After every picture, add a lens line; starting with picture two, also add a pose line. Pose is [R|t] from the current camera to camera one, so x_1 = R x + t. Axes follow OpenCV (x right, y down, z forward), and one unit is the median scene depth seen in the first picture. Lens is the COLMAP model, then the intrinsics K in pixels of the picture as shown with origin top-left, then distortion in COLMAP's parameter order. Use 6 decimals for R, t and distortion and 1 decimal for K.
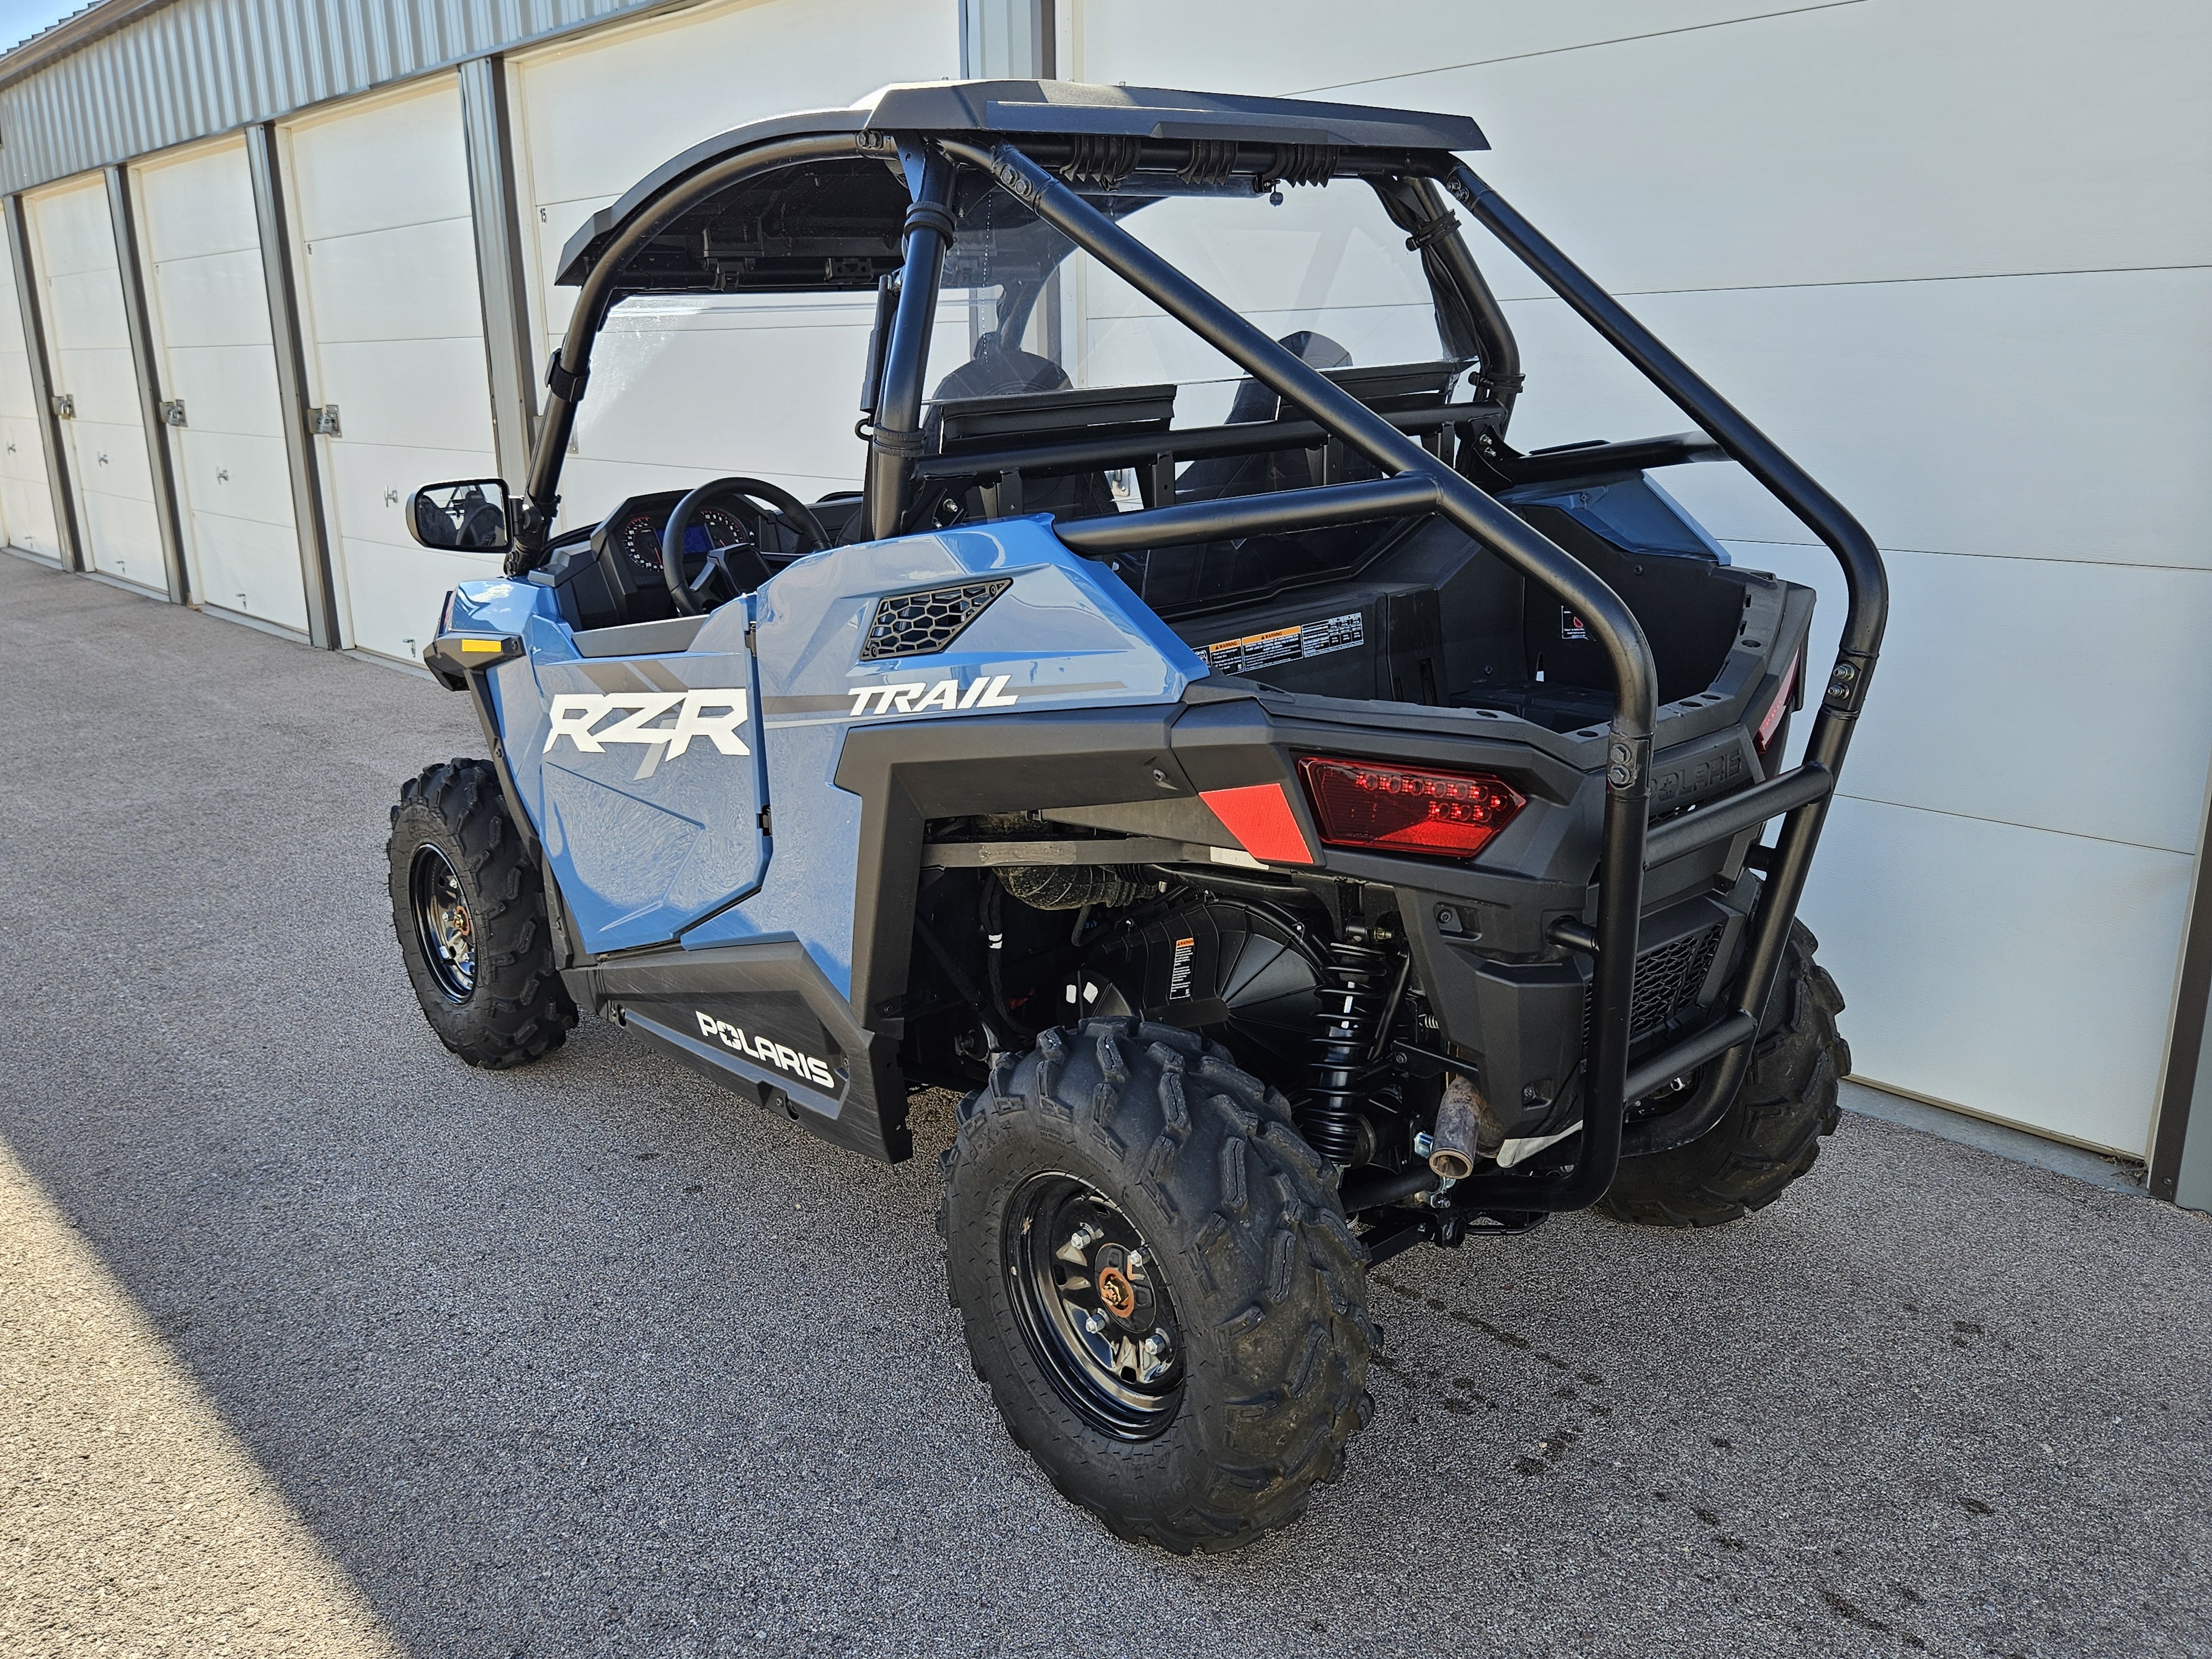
lens RADIAL K [[1706.5, 0, 1099.1], [0, 1706.5, 826.1], [0, 0, 1]] dist [0.030436, 0.002722]
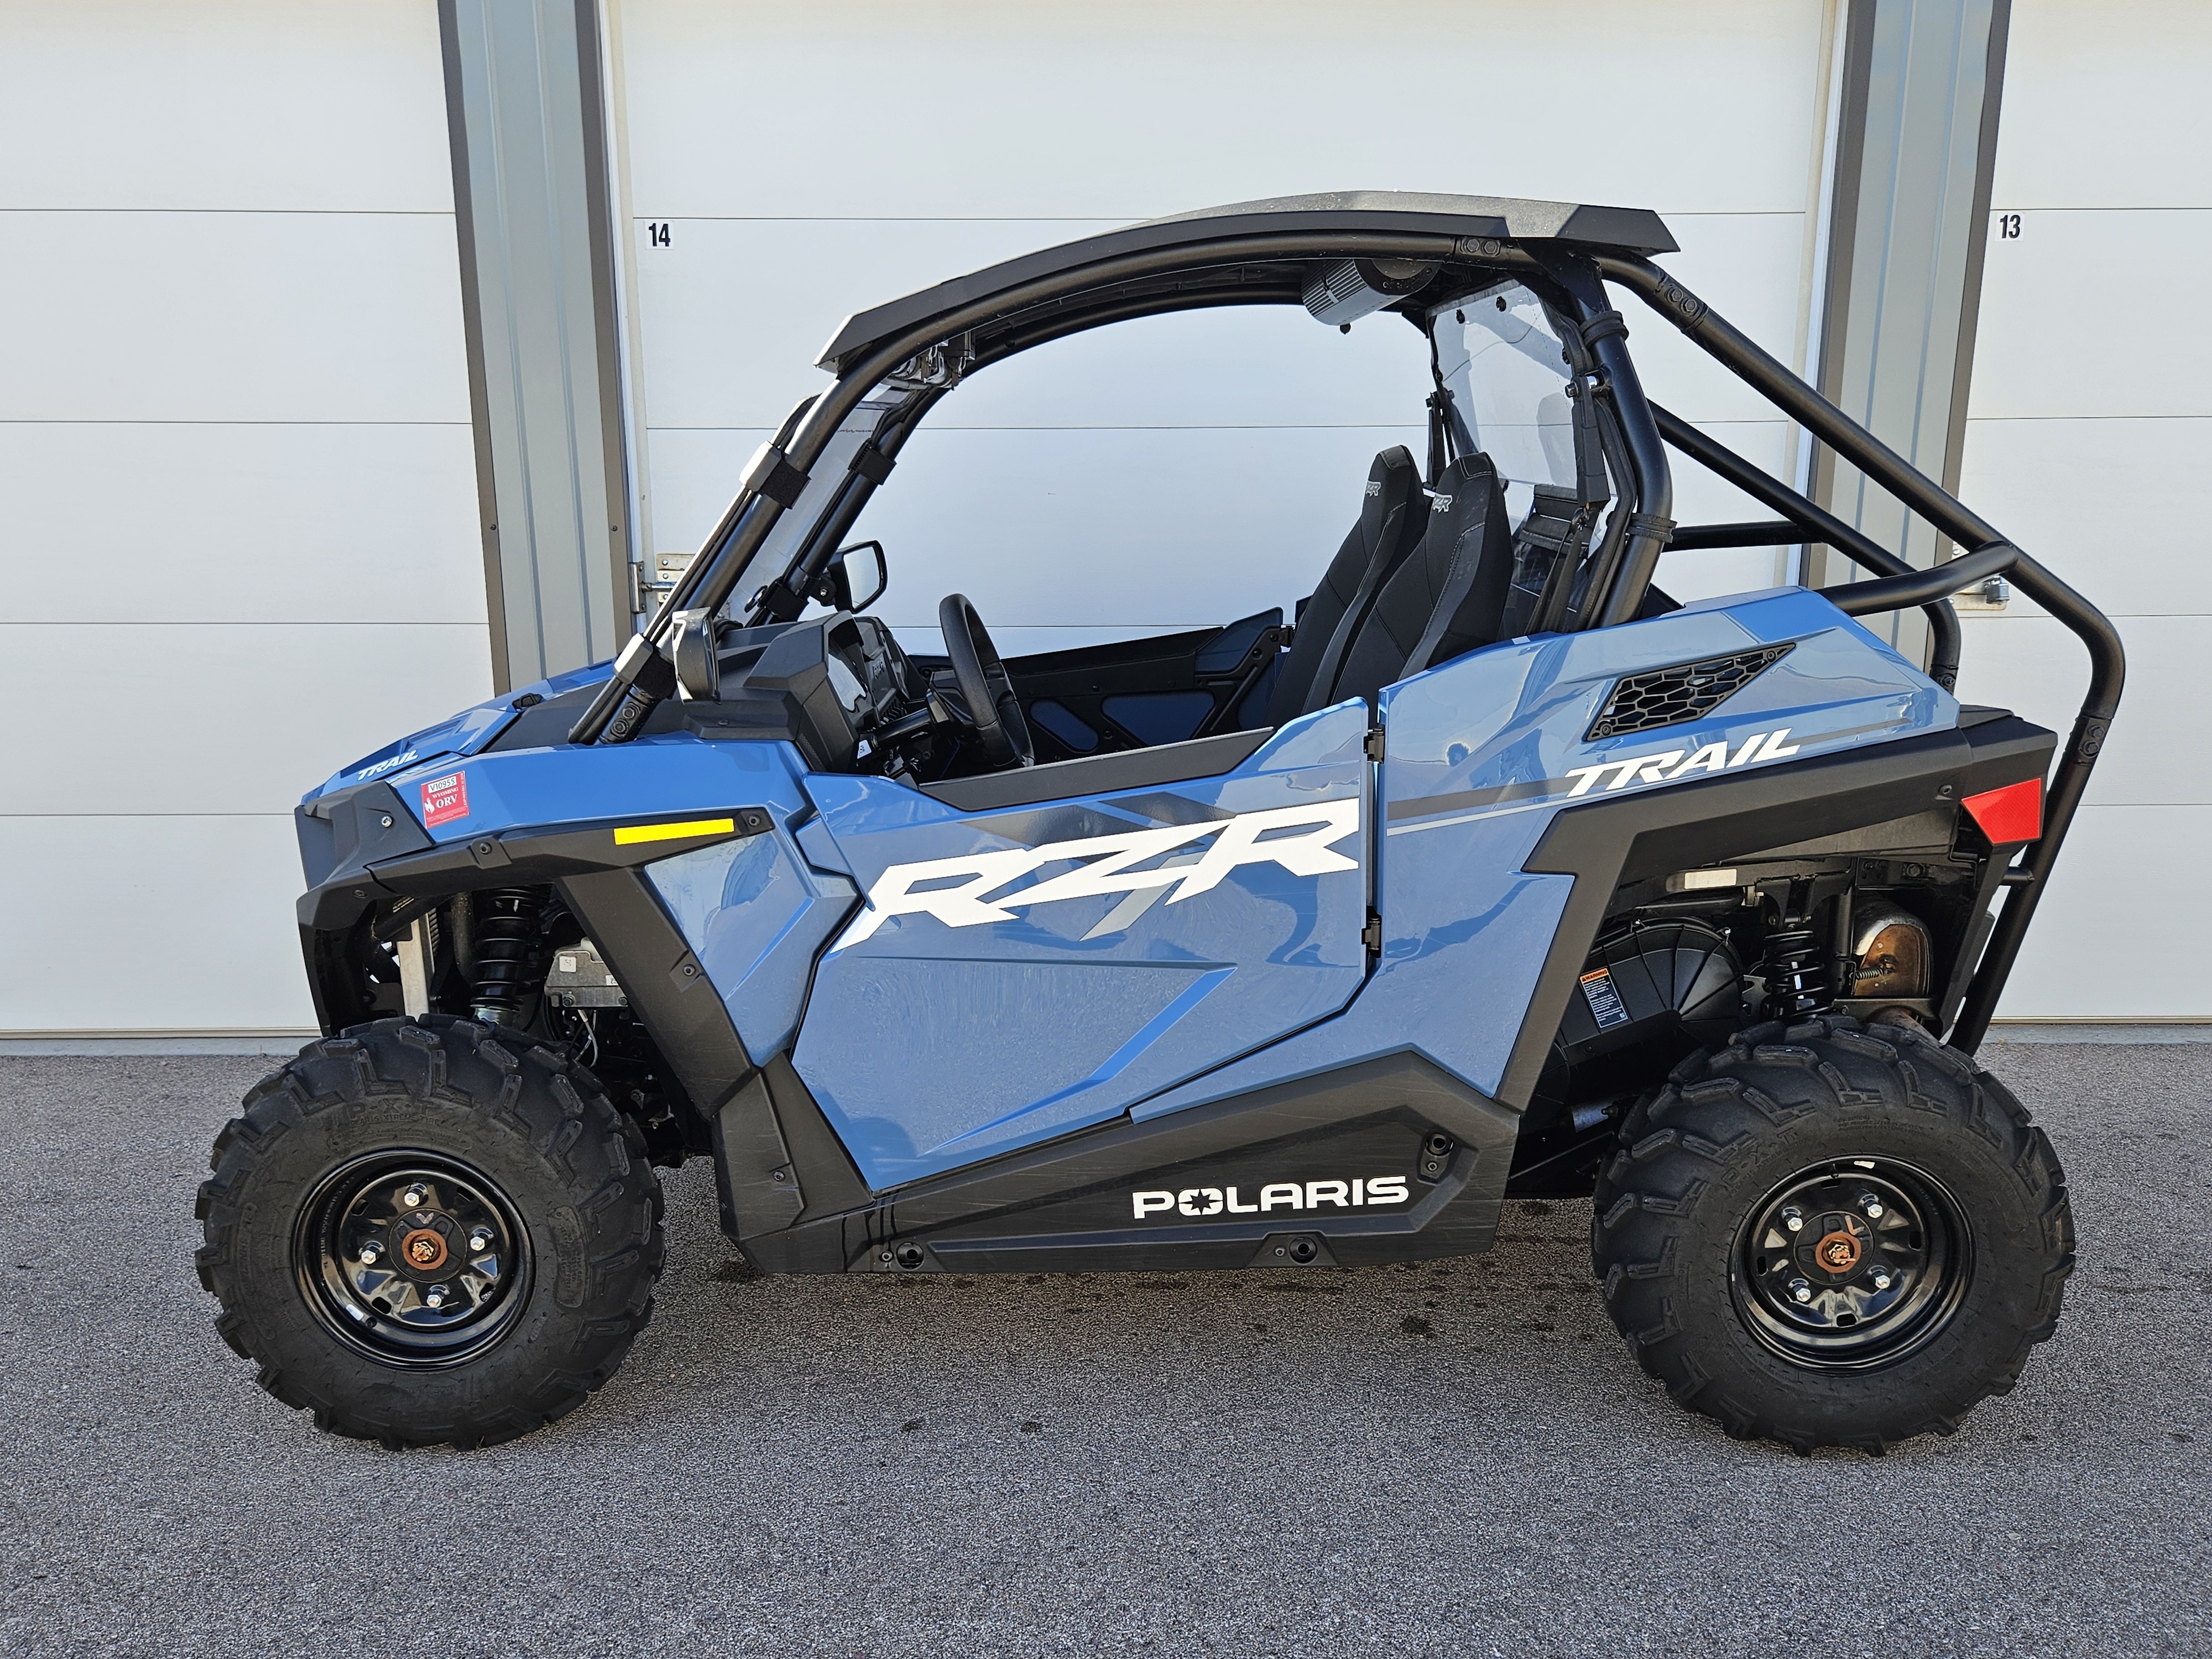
lens RADIAL K [[1706.5, 0, 1110.1], [0, 1706.5, 838.0], [0, 0, 1]] dist [0.030436, 0.002722]
pose [[0.684876, -0.141546, 0.714779, -6.869754], [0.189274, 0.981837, 0.013075, -0.680491], [-0.703648, 0.126335, 0.699228, 3.066652]]
